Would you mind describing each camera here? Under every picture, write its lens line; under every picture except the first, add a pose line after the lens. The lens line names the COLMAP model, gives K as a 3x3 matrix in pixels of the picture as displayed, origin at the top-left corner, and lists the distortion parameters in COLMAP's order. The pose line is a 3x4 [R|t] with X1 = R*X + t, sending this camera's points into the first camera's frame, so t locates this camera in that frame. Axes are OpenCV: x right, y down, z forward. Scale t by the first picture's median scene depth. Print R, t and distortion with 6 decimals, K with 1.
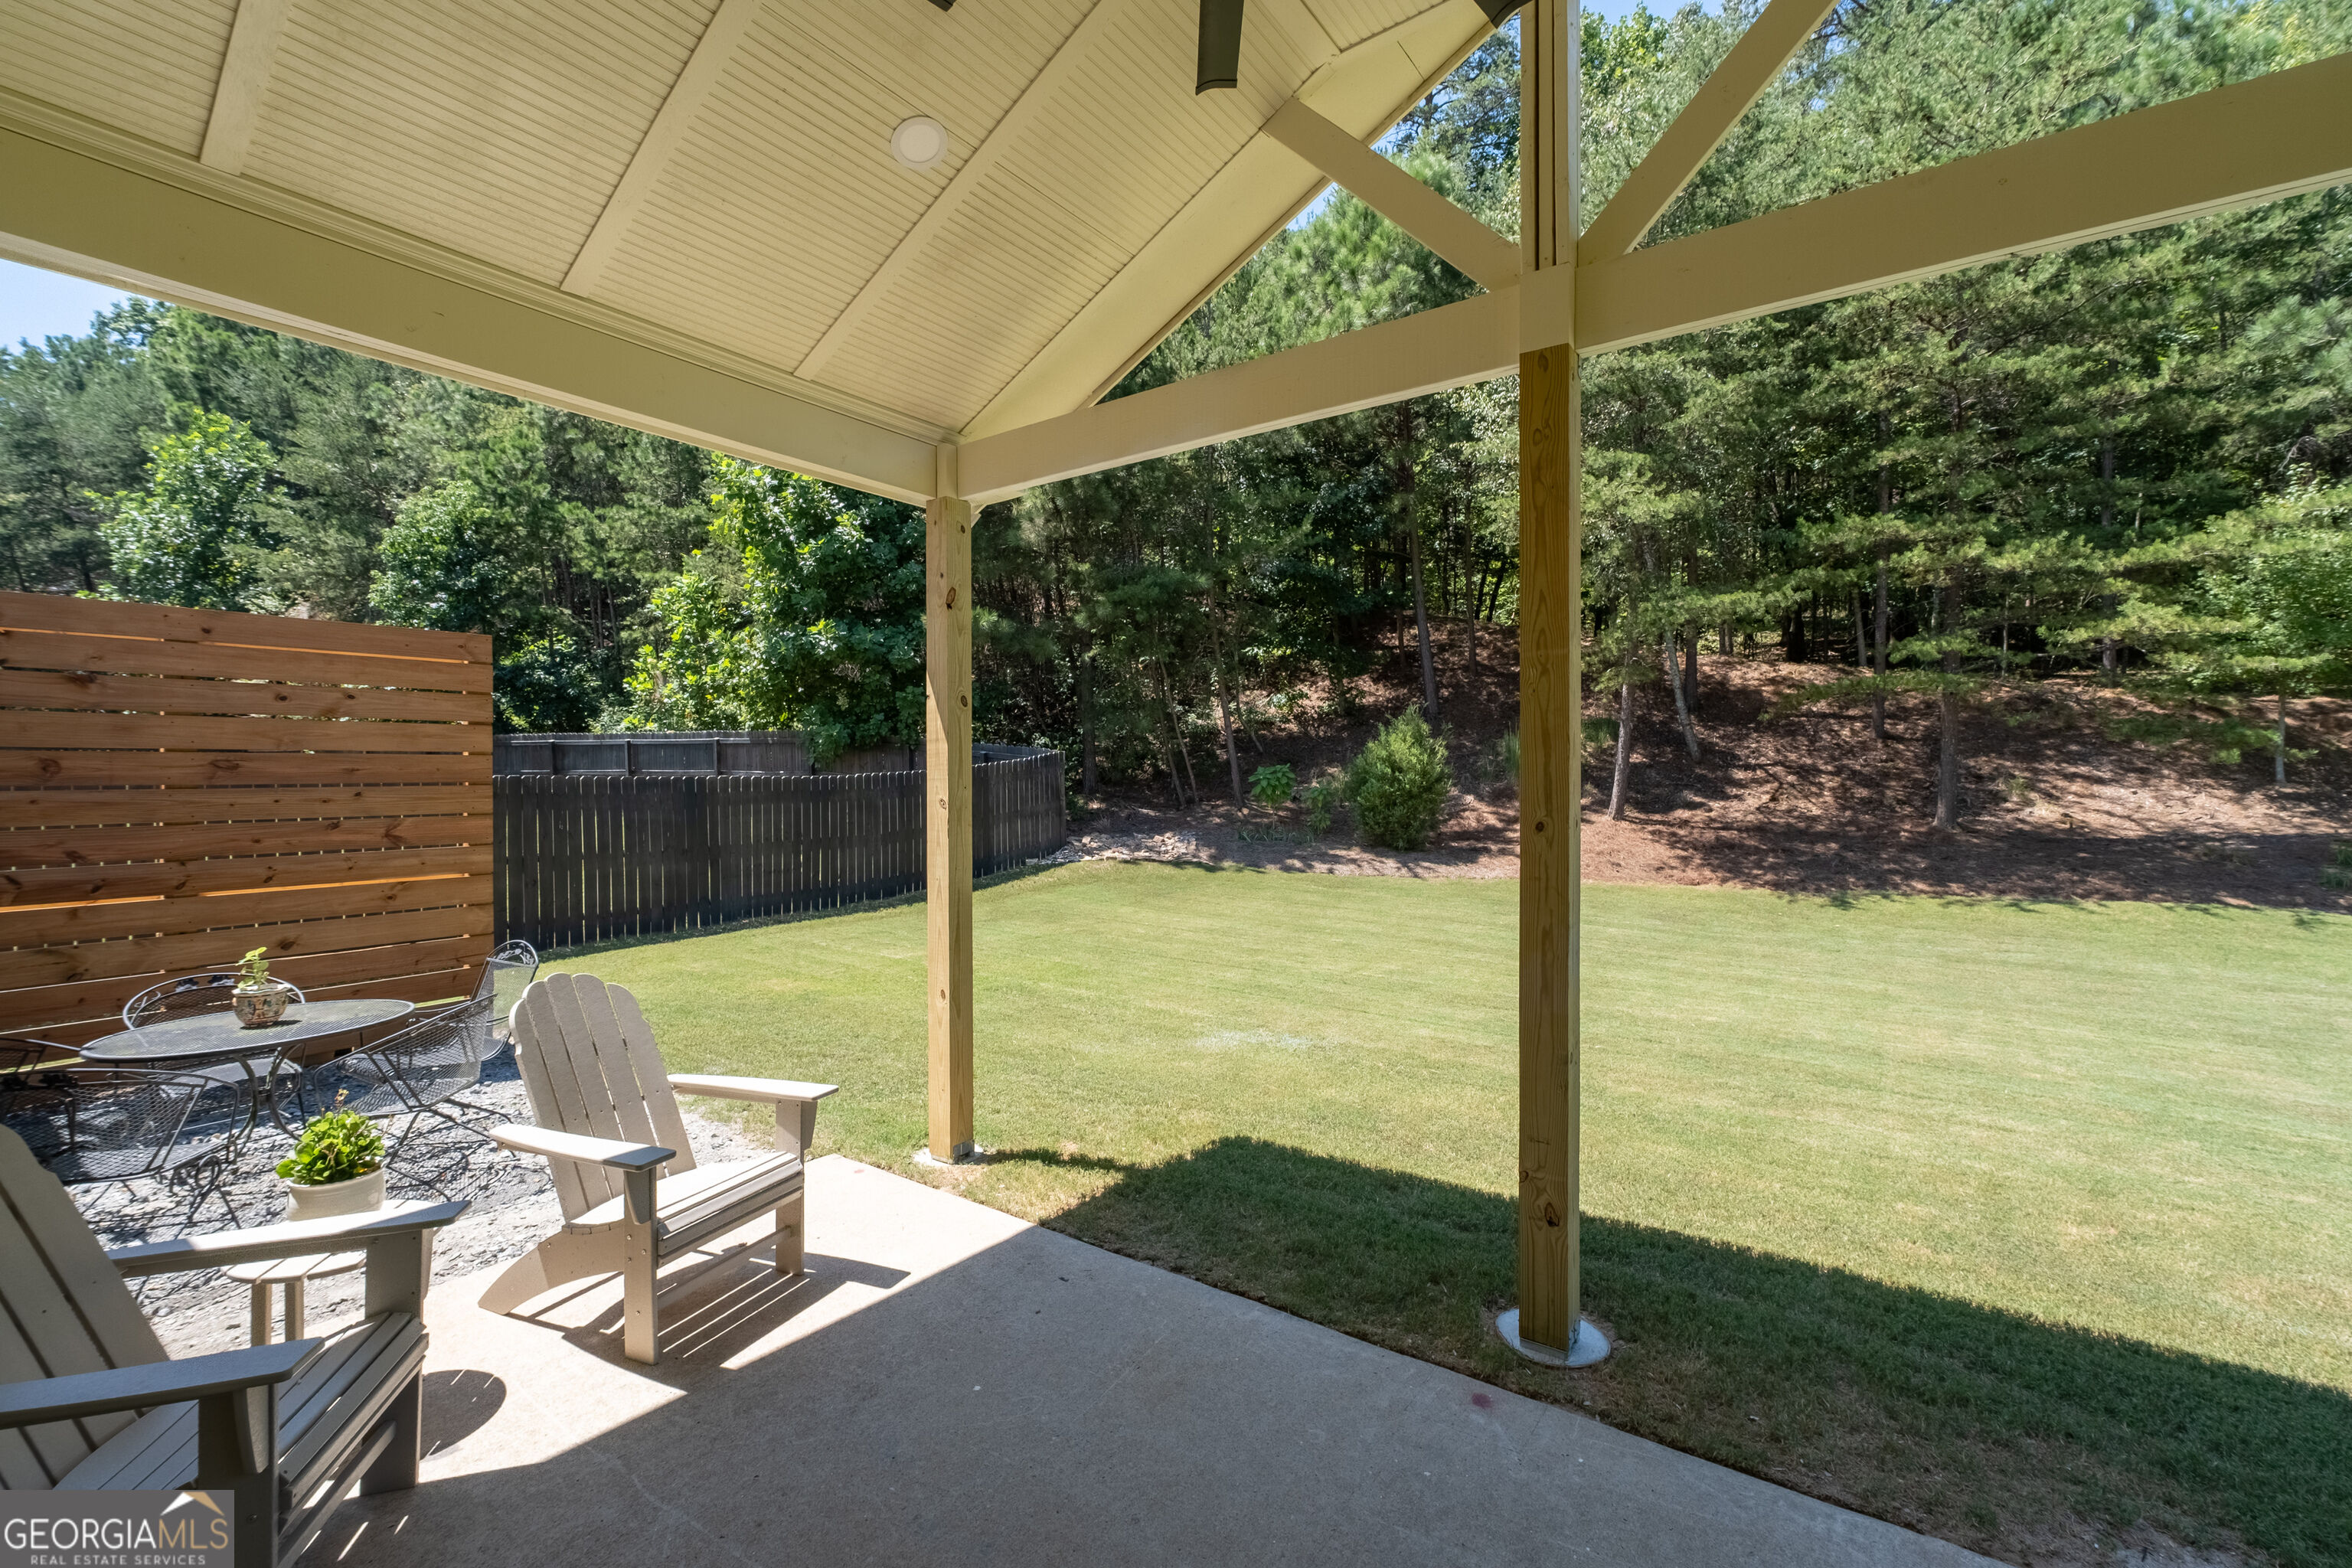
lens RADIAL K [[976.8, 0, 1169.2], [0, 976.8, 774.1], [0, 0, 1]] dist [0.000106, -0.000315]
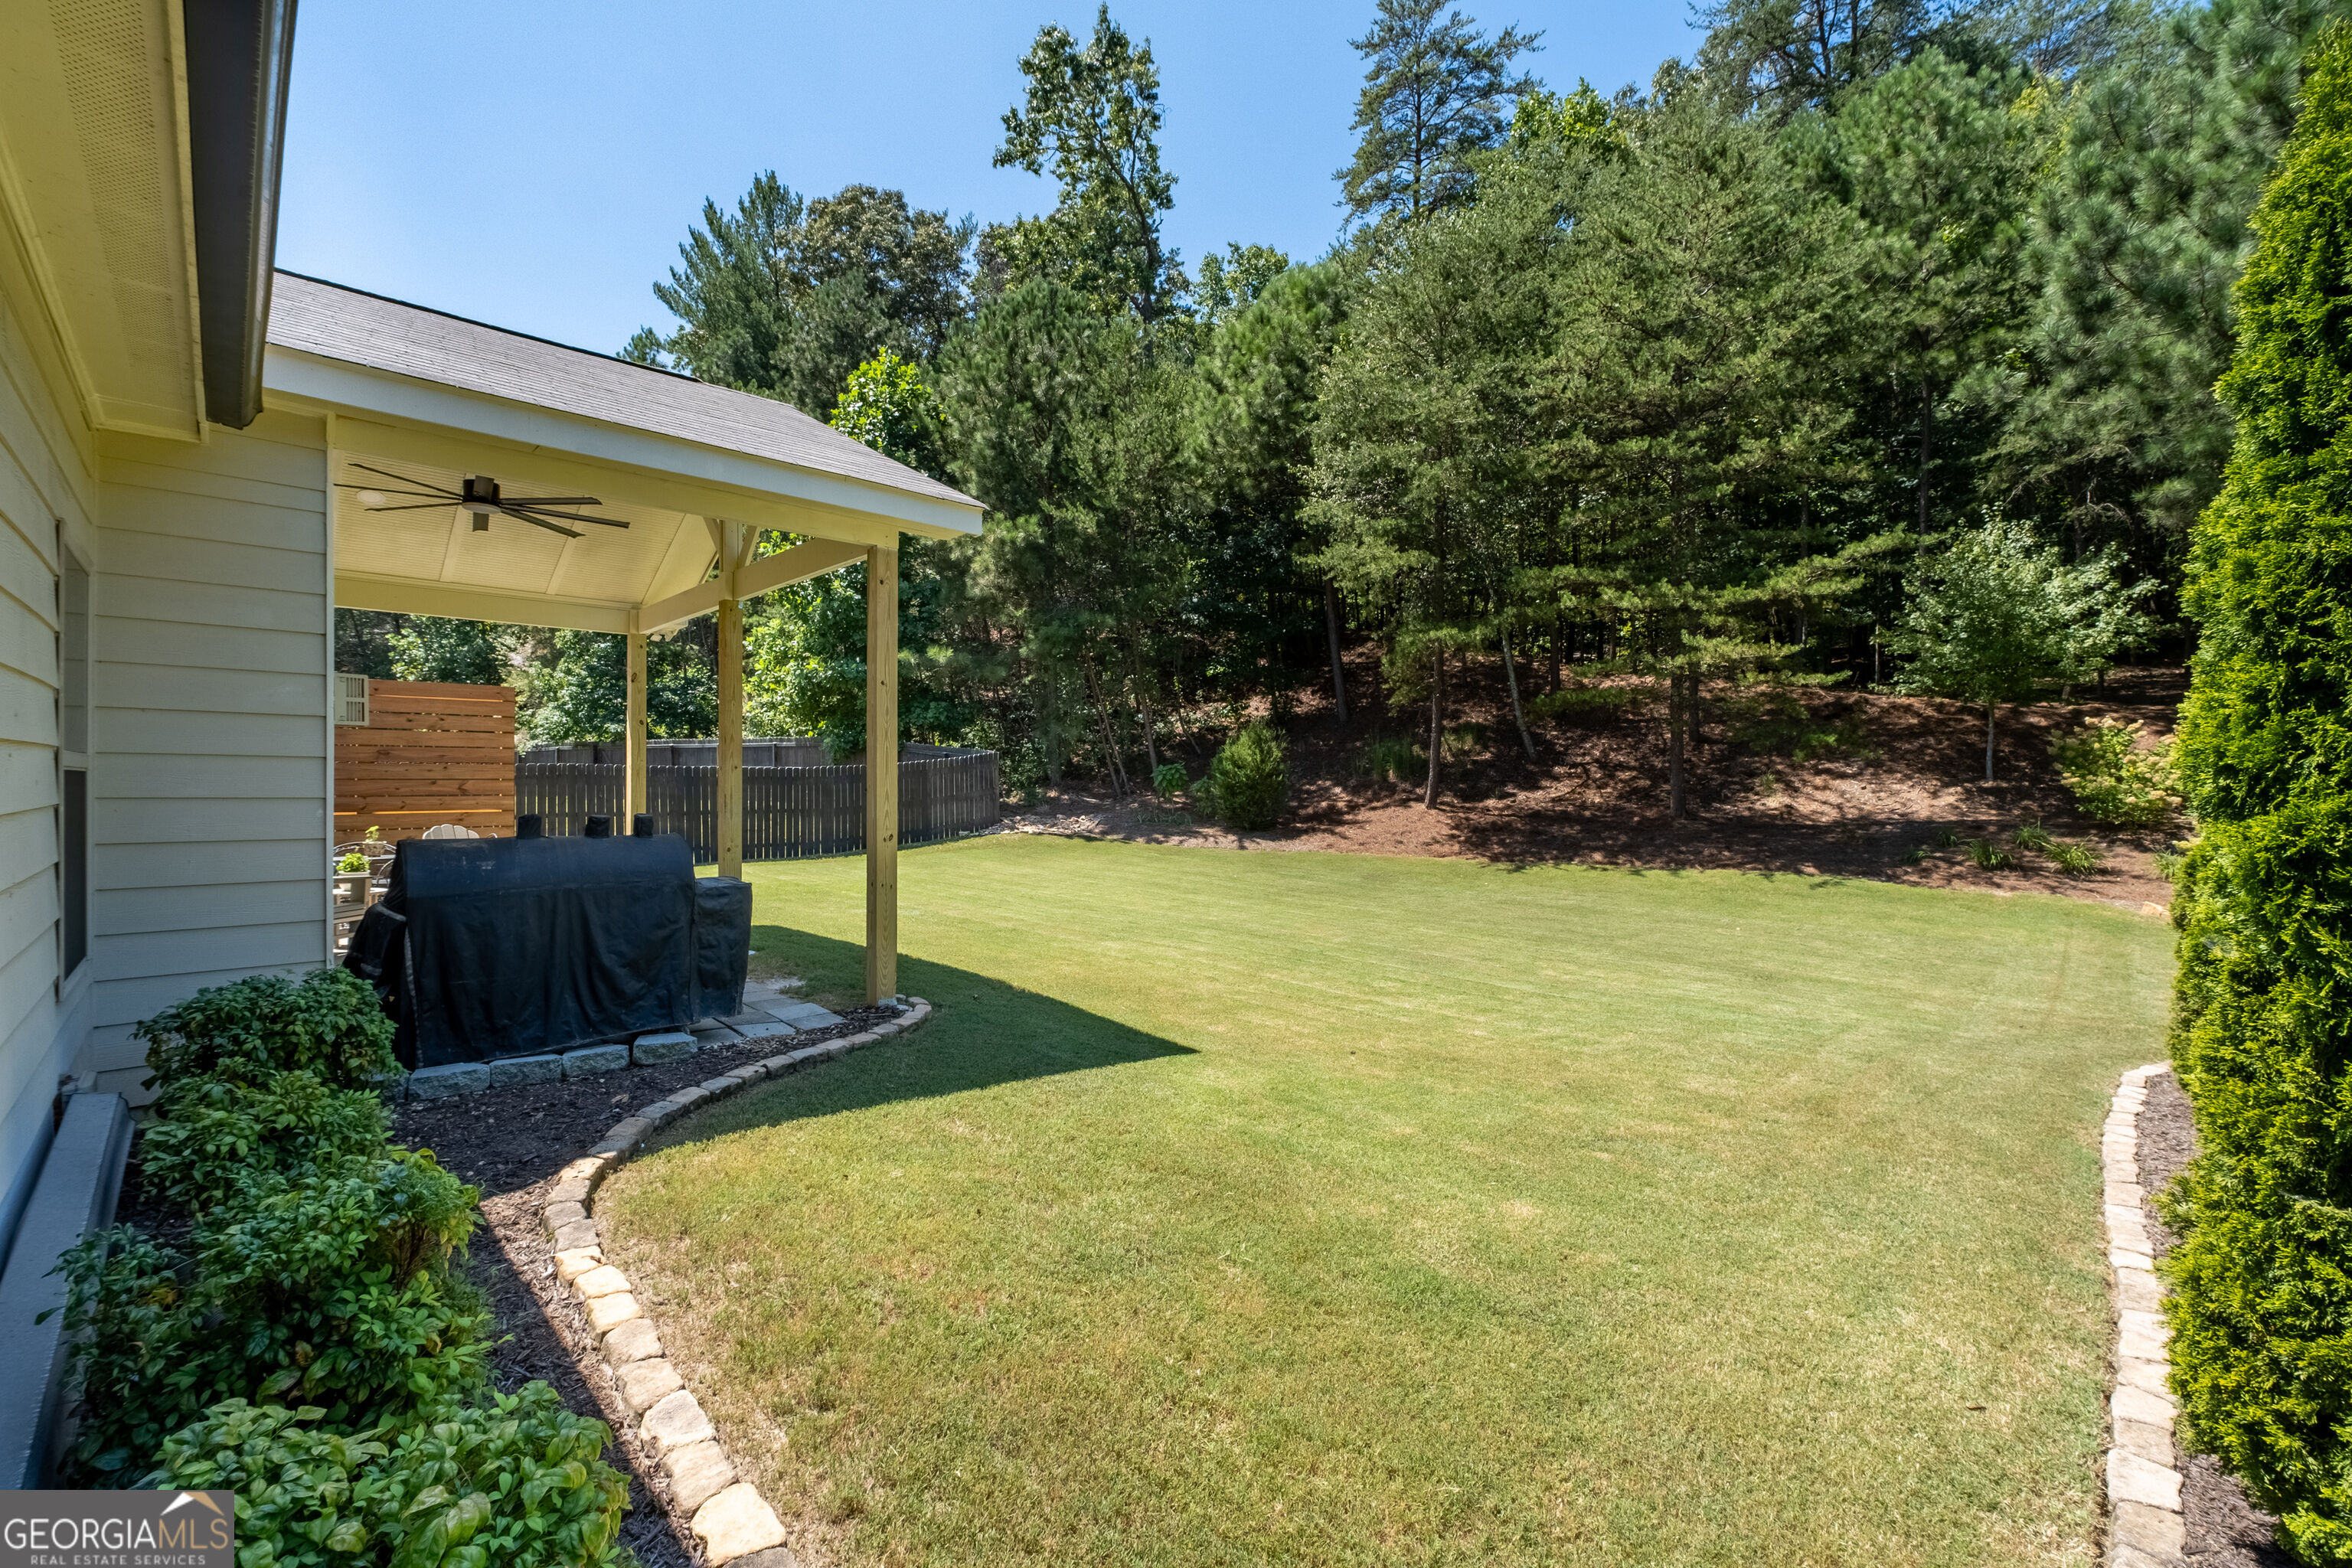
lens RADIAL K [[976.8, 0, 1181.4], [0, 976.8, 779.6], [0, 0, 1]] dist [0.000106, -0.000315]
pose [[0.987859, 0.004898, -0.155274, 0.375682], [-0.004699, 0.999988, 0.001646, 0.013886], [0.155280, -0.000896, 0.987870, -0.285526]]
